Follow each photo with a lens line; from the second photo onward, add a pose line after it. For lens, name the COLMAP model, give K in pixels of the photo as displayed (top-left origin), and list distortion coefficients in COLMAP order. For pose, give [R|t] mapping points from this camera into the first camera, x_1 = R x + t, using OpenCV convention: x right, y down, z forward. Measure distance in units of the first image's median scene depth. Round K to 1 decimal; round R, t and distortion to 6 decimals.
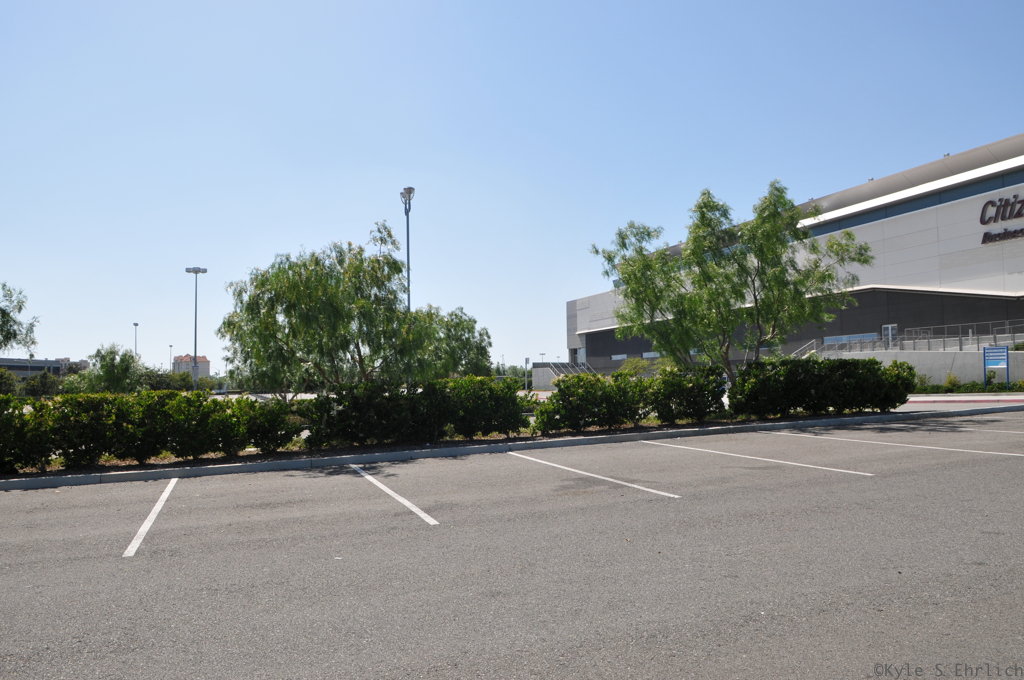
lens RADIAL K [[771.0, 0, 513.1], [0, 771.0, 342.7], [0, 0, 1]] dist [-0.014275, -0.042127]
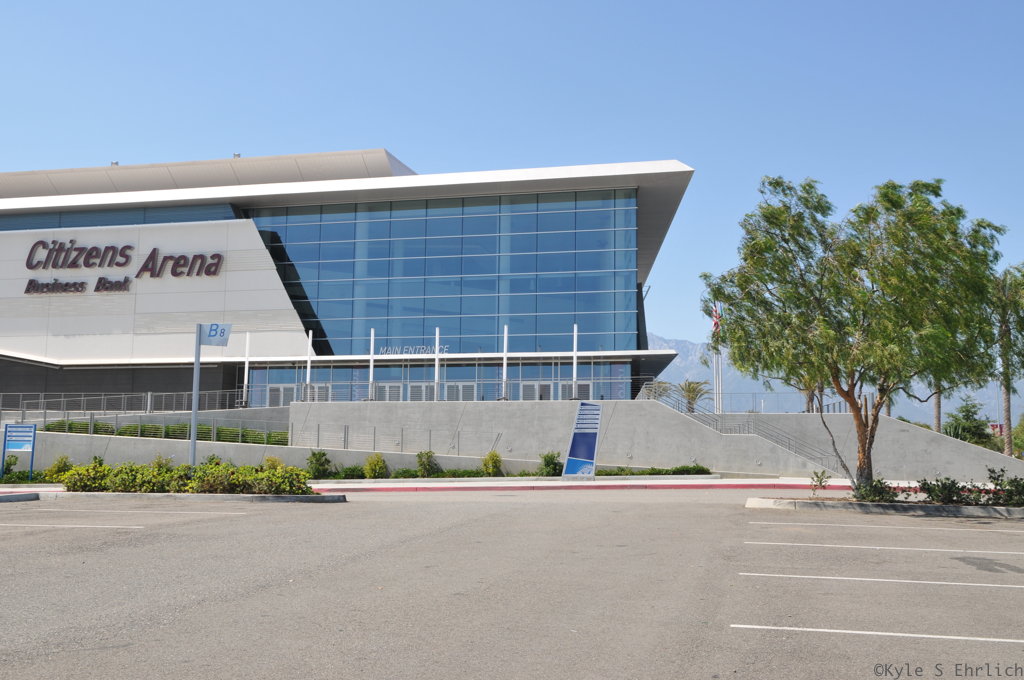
lens RADIAL K [[1042.0, 0, 510.5], [0, 1042.0, 344.2], [0, 0, 1]] dist [0.030176, 0.007396]
pose [[0.550021, 0.121929, 0.826202, 0.011634], [-0.062700, 0.992522, -0.104733, 0.003988], [-0.832794, 0.005803, 0.553553, -0.007536]]
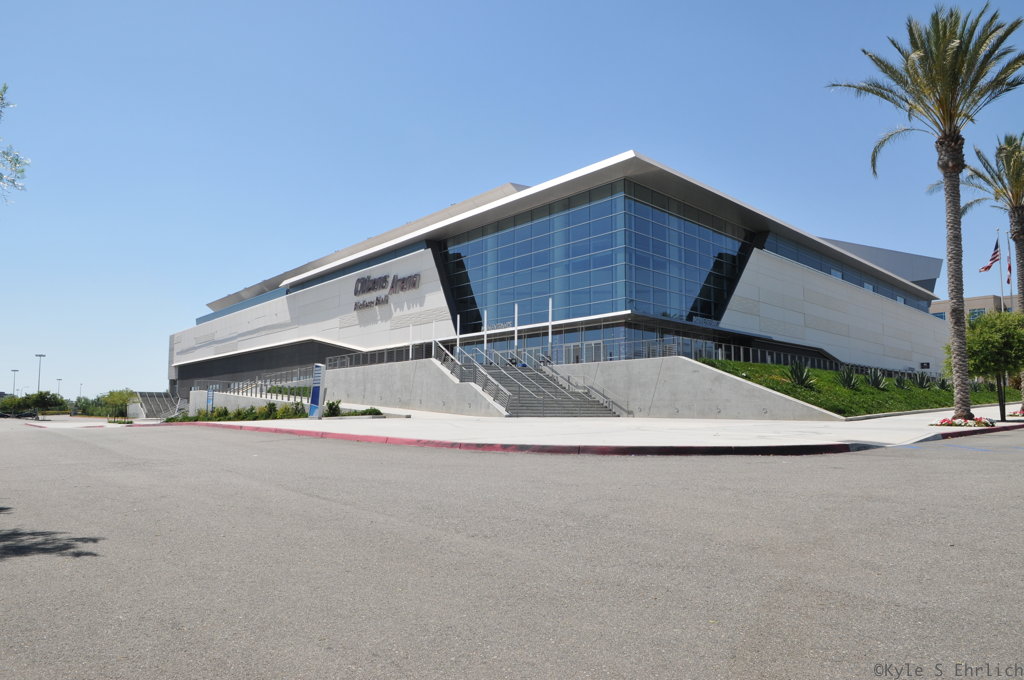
lens RADIAL K [[771.0, 0, 513.1], [0, 771.0, 342.7], [0, 0, 1]] dist [-0.014275, -0.042127]
pose [[0.959248, 0.039040, 0.279857, 0.628693], [-0.028335, 0.998707, -0.042197, -0.031341], [-0.281143, 0.032547, 0.959114, -0.440487]]
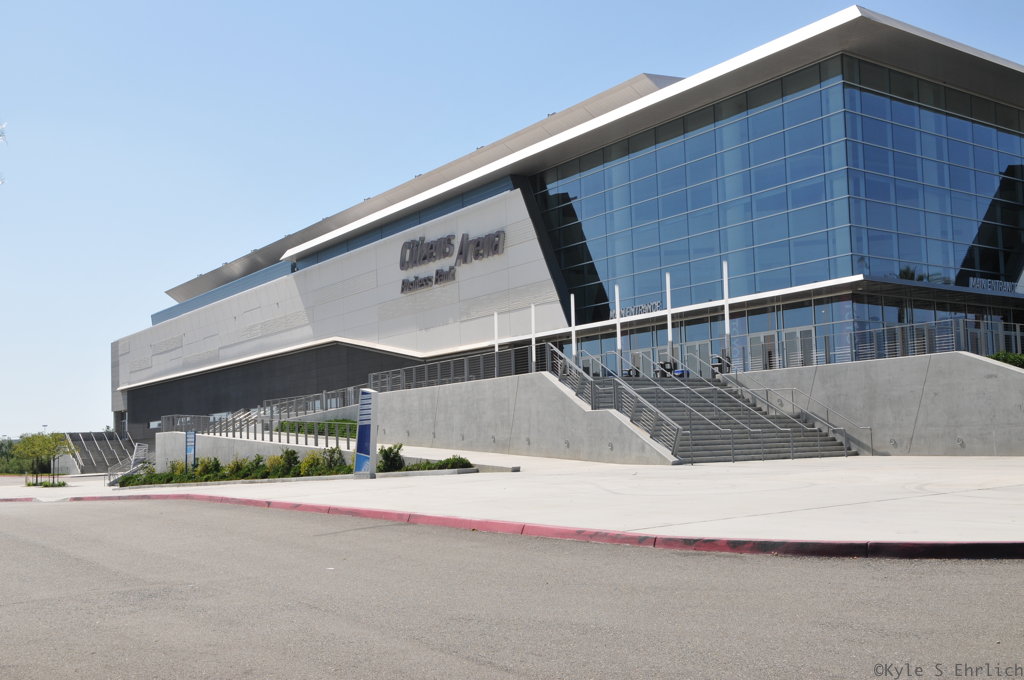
lens RADIAL K [[1240.5, 0, 510.1], [0, 1240.5, 345.7], [0, 0, 1]] dist [0.072779, 0.038820]
pose [[0.984236, -0.008838, 0.176641, 0.609541], [0.013847, 0.999536, -0.027147, -0.041935], [-0.176319, 0.029165, 0.983901, -0.434096]]
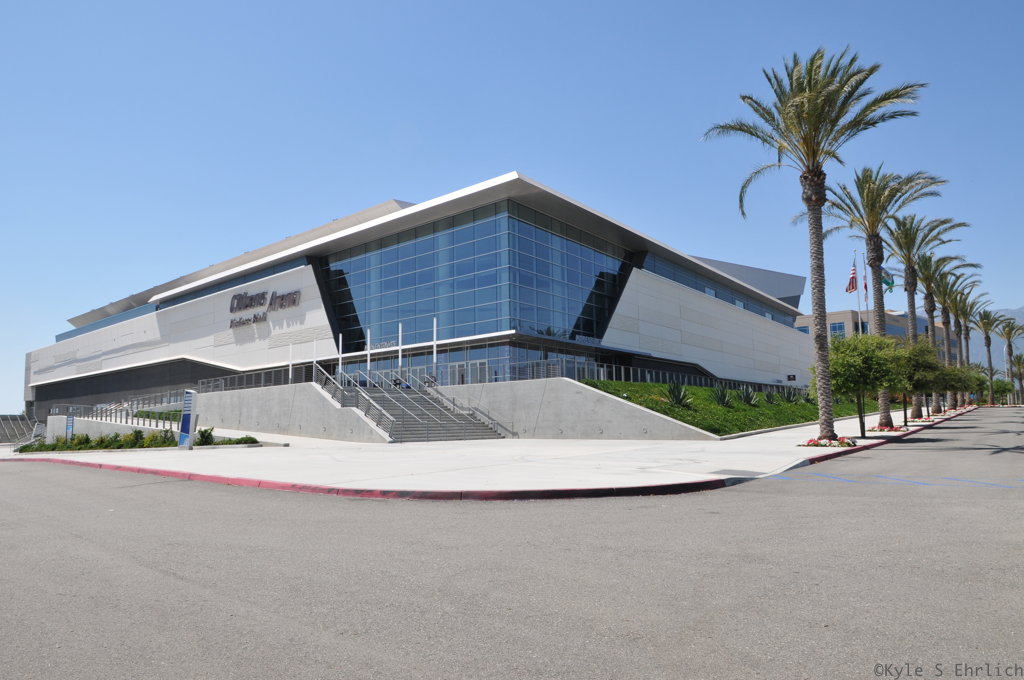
lens RADIAL K [[771.0, 0, 513.1], [0, 771.0, 342.7], [0, 0, 1]] dist [-0.014275, -0.042127]
pose [[0.908000, 0.038765, 0.417174, 0.631843], [-0.014231, 0.997989, -0.061761, -0.041313], [-0.418729, 0.050142, 0.906726, -0.436003]]
